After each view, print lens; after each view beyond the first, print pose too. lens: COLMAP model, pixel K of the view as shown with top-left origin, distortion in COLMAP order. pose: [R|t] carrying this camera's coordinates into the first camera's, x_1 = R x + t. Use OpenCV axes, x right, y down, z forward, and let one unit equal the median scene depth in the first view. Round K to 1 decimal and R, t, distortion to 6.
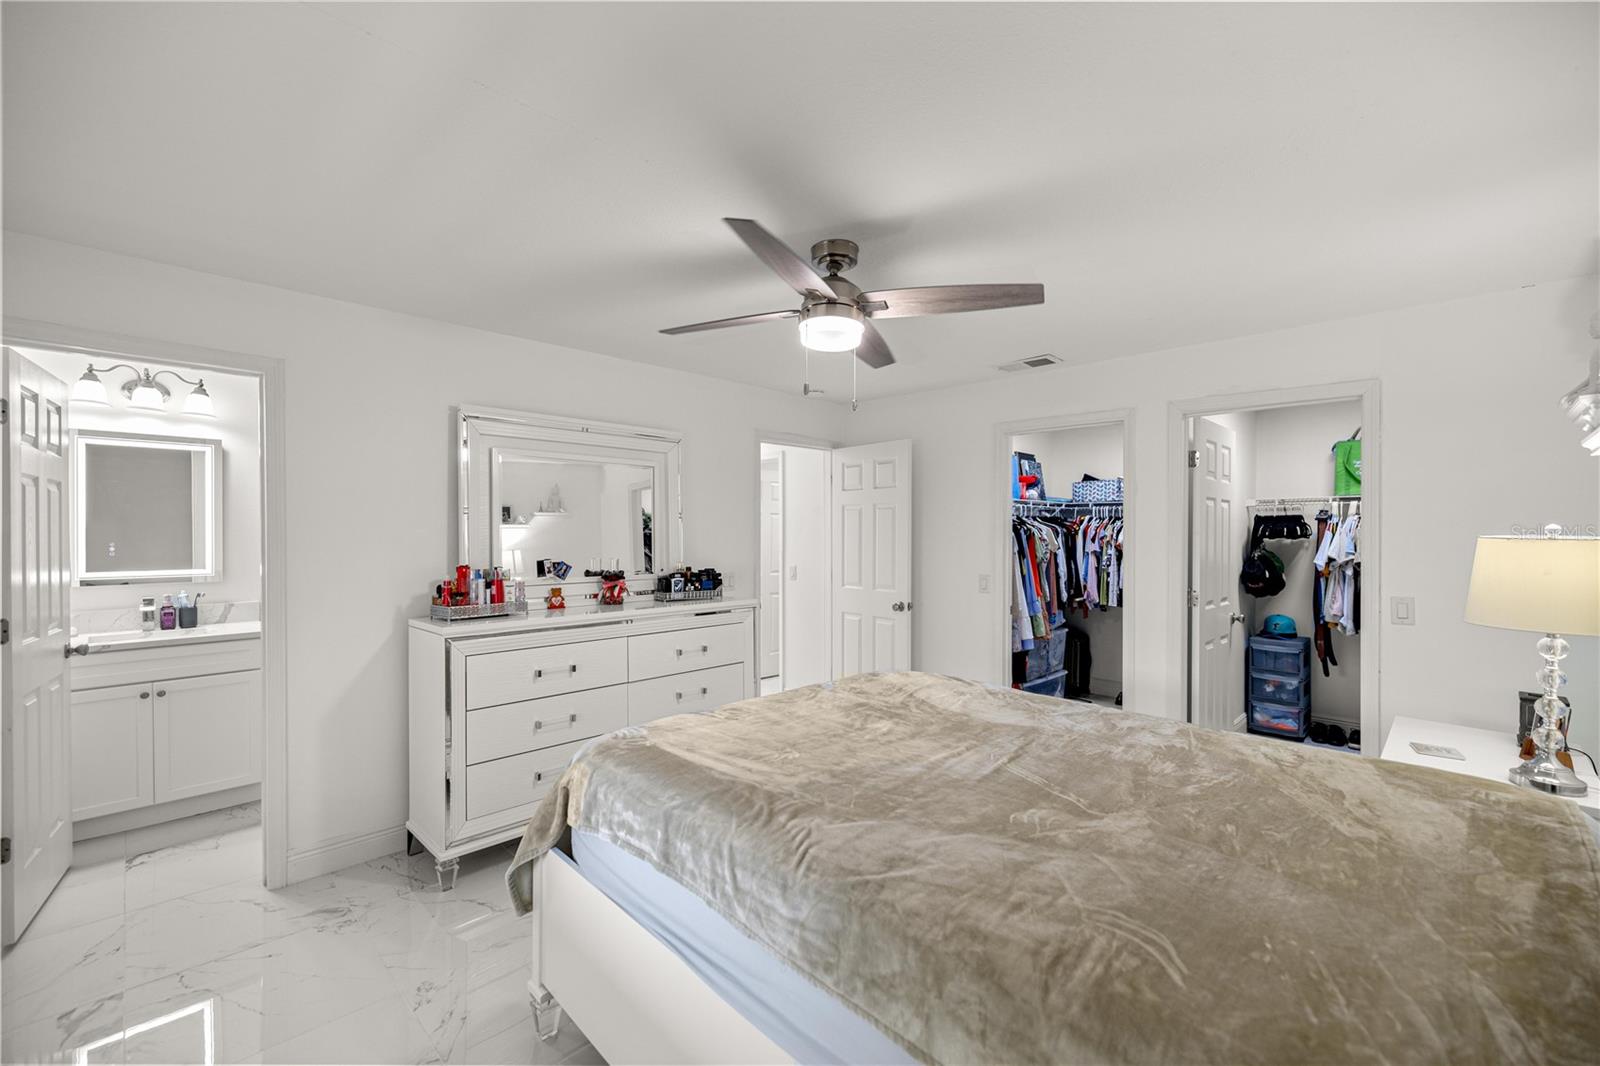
lens RADIAL K [[671.7, 0, 800.0], [0, 671.7, 533.0], [0, 0, 1]] dist [-0.002054, -0.000338]
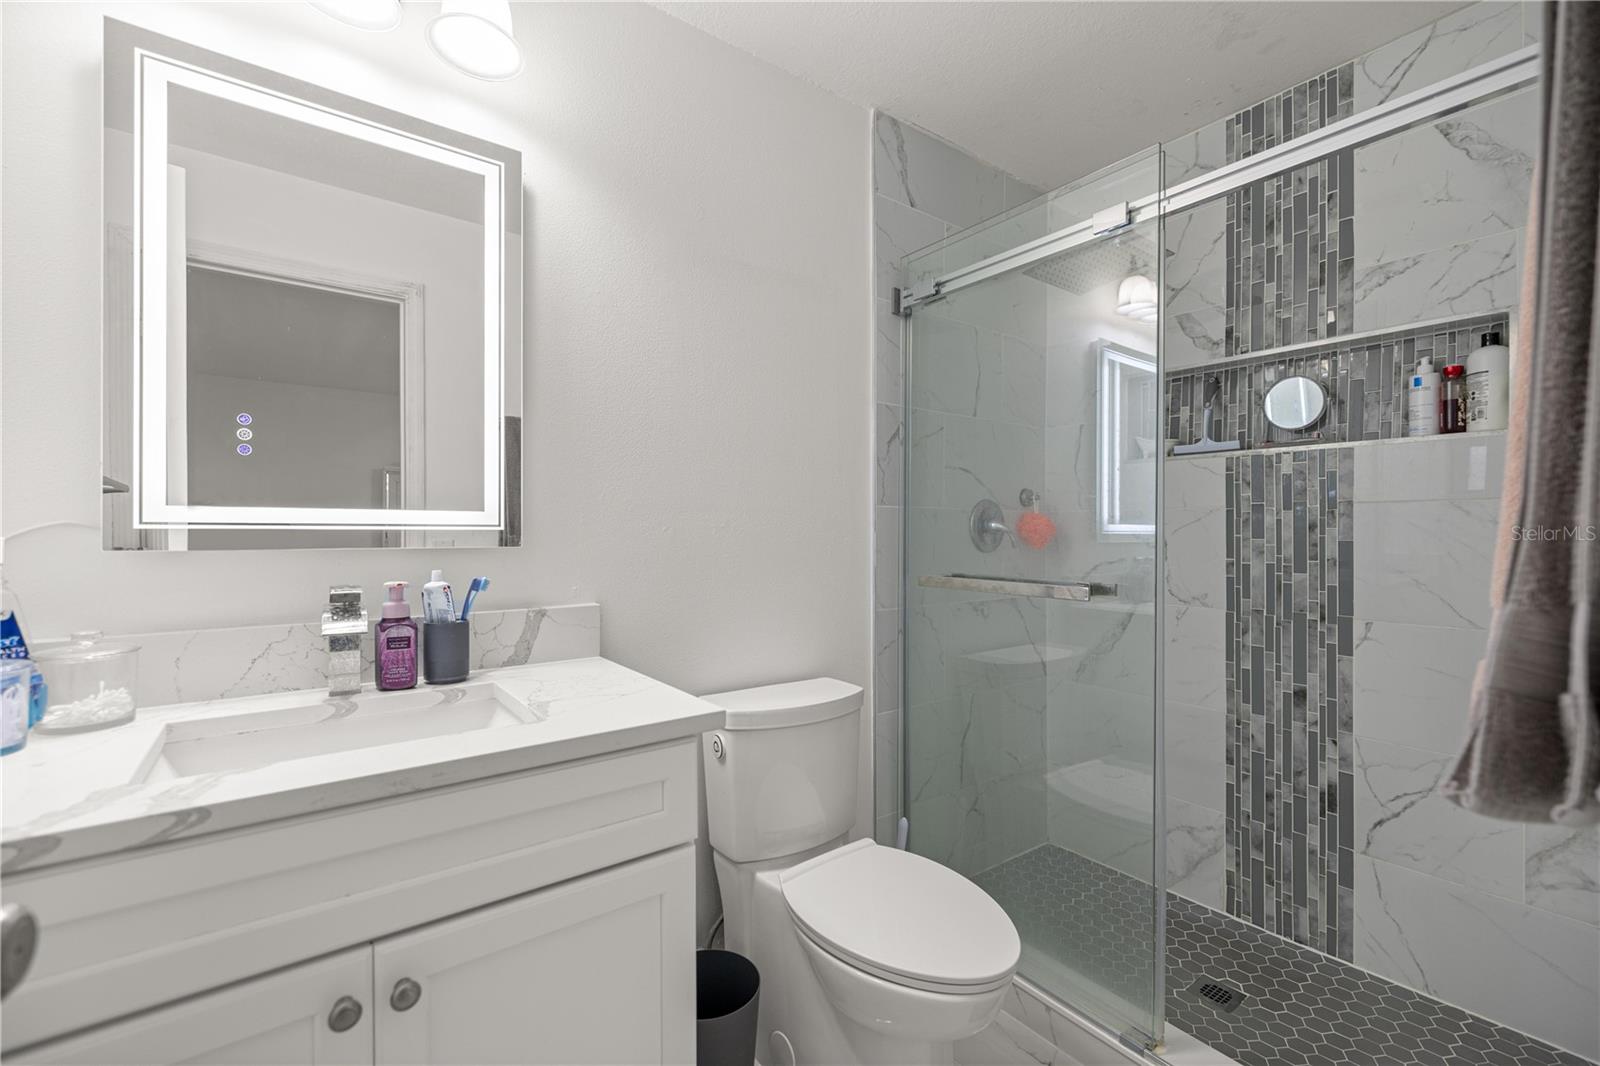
lens RADIAL K [[671.7, 0, 800.0], [0, 671.7, 533.0], [0, 0, 1]] dist [-0.002054, -0.000338]
pose [[0.989576, 0.001583, -0.144004, -0.706551], [-0.001807, 0.999997, -0.001427, 0.068673], [0.144002, 0.001672, 0.989576, 0.710292]]
